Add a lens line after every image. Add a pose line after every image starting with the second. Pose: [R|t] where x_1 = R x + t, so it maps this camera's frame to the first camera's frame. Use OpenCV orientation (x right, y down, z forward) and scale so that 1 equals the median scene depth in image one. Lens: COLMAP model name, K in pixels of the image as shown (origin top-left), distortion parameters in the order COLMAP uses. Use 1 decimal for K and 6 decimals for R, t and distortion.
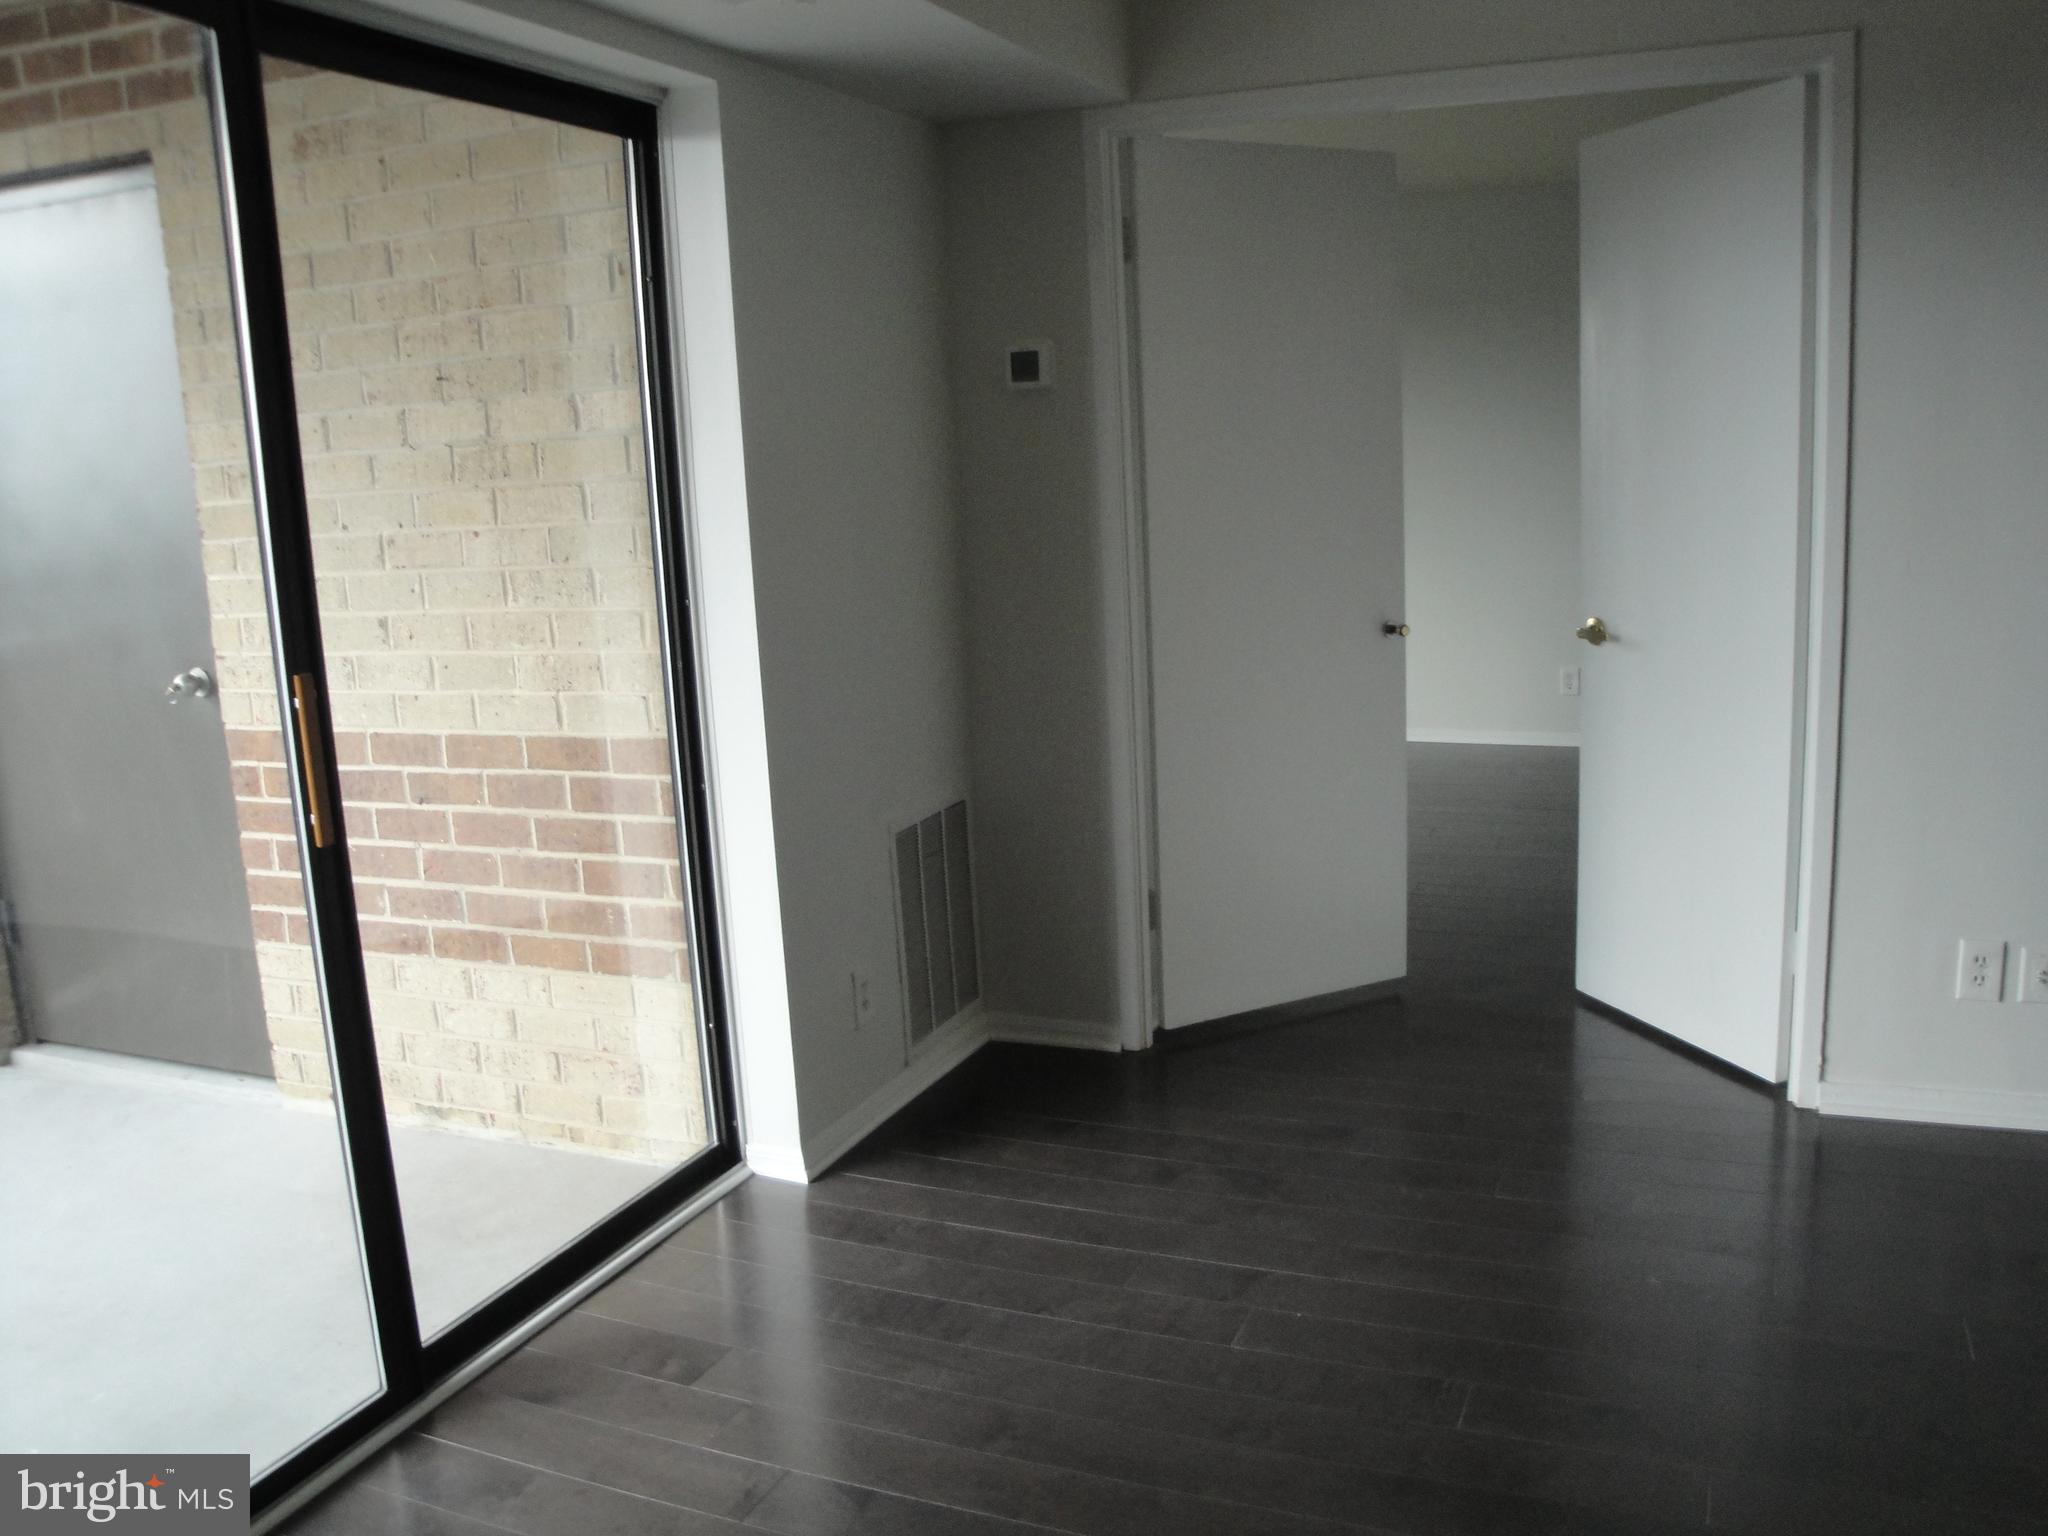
lens RADIAL K [[1669.5, 0, 1029.7], [0, 1669.5, 777.3], [0, 0, 1]] dist [-0.123854, 0.015032]
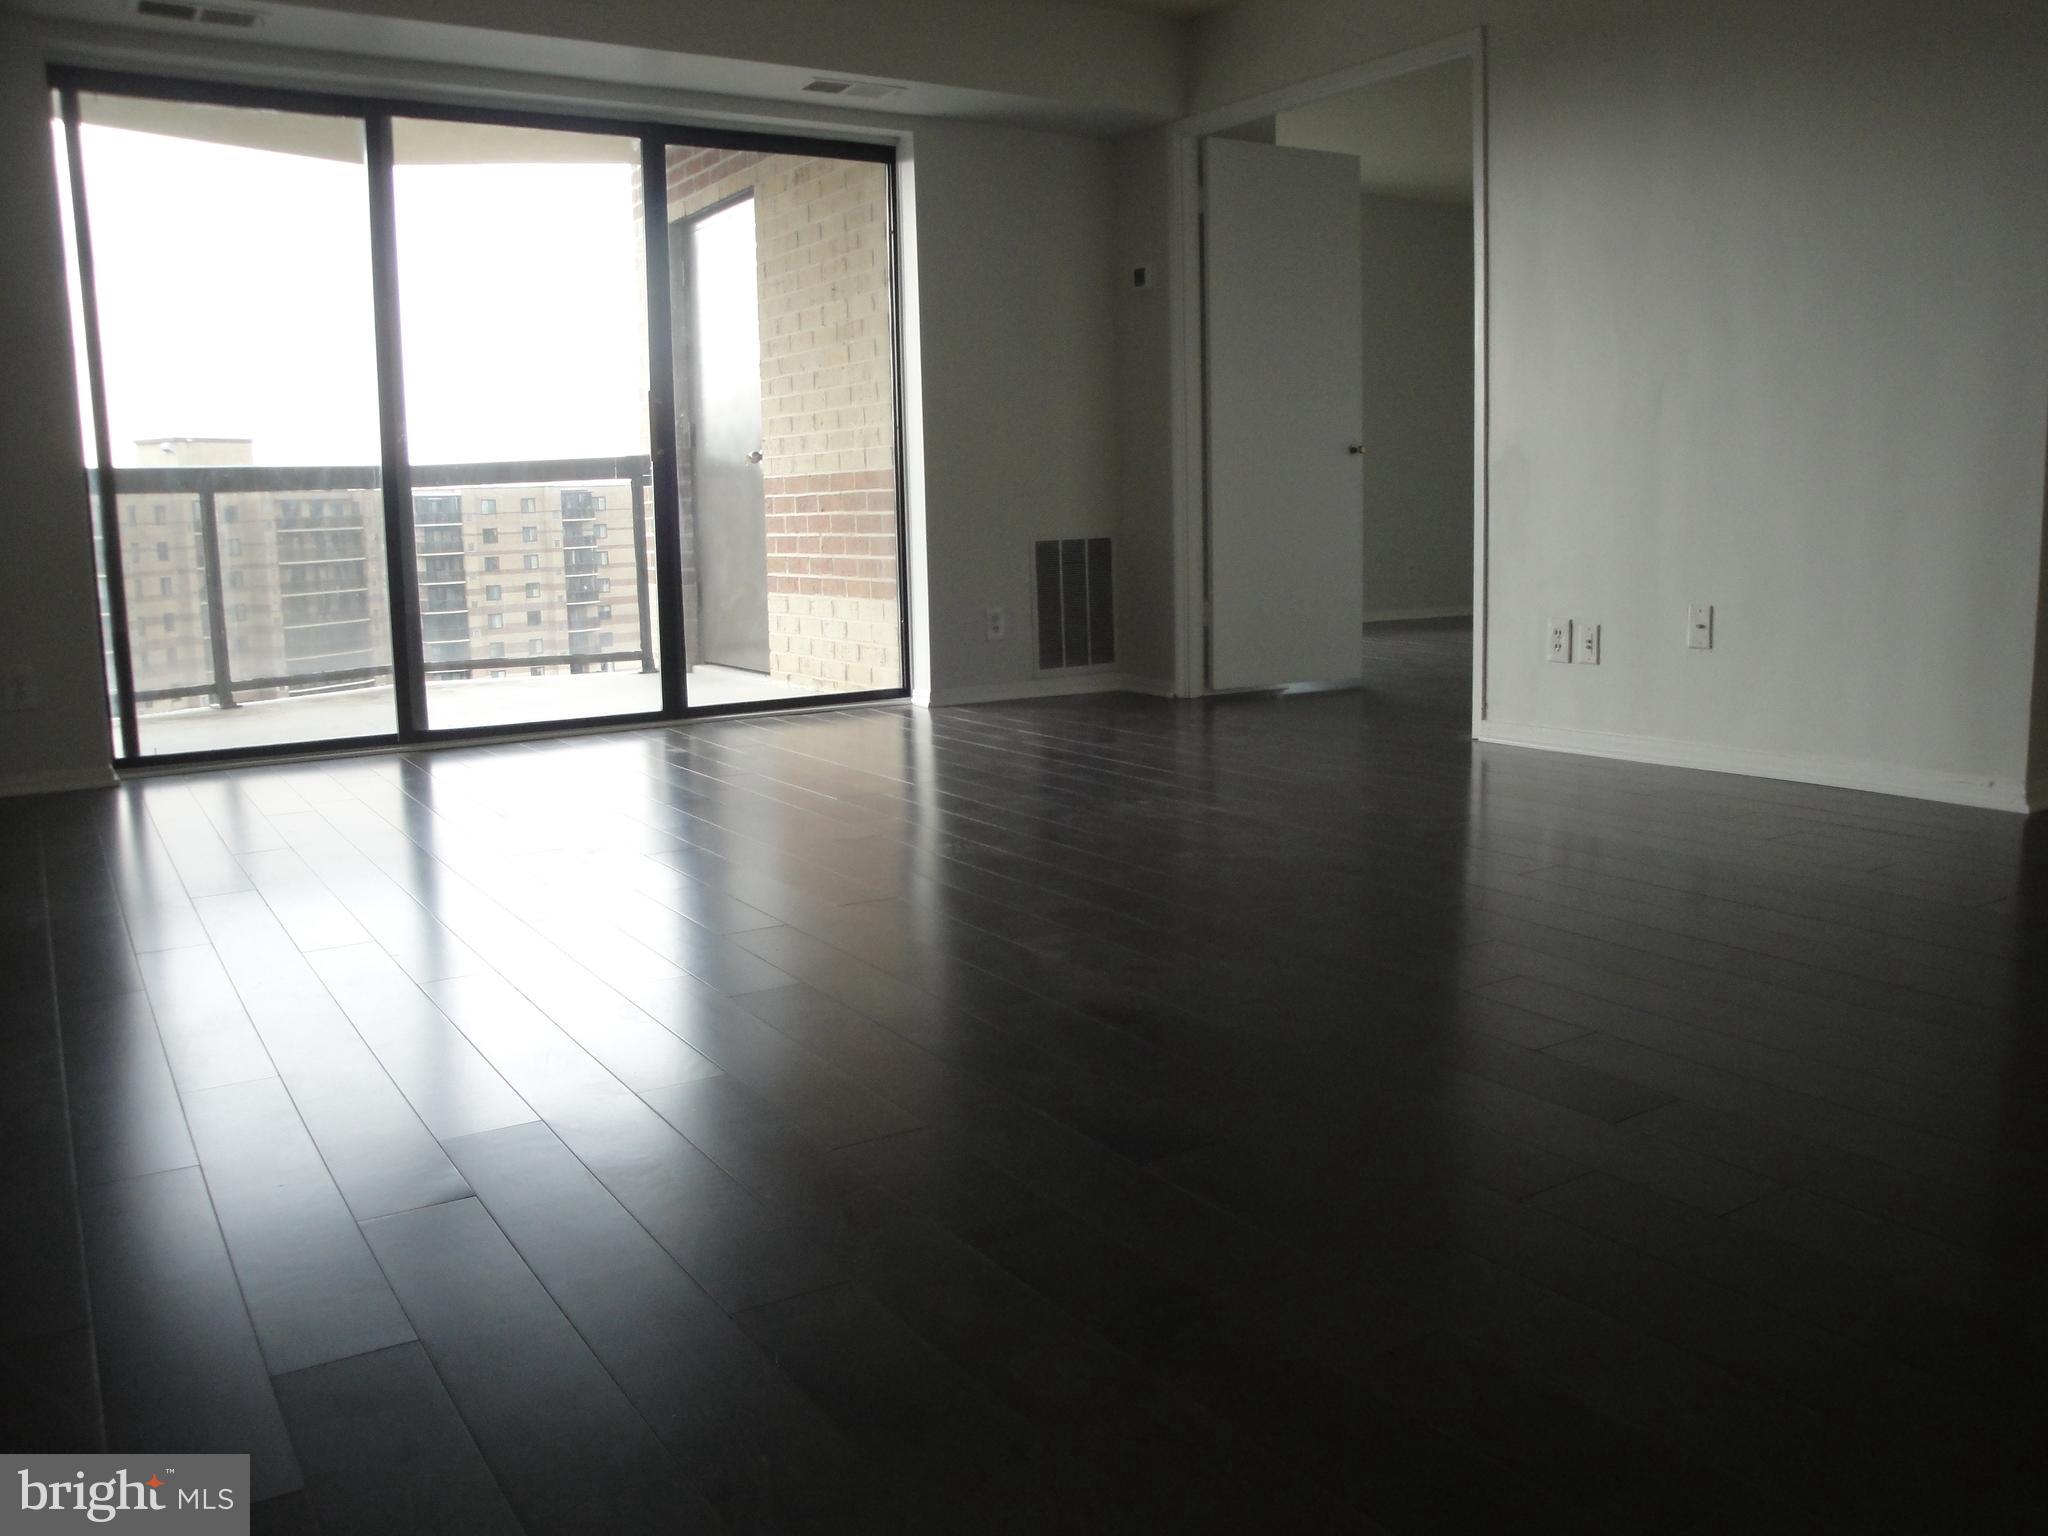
lens RADIAL K [[1669.5, 0, 1014.6], [0, 1669.5, 765.0], [0, 0, 1]] dist [-0.123854, 0.015032]
pose [[0.820760, 0.118194, -0.558912, 0.964827], [-0.127112, 0.991621, 0.023036, 0.243449], [0.556952, 0.052137, 0.828907, -0.487046]]
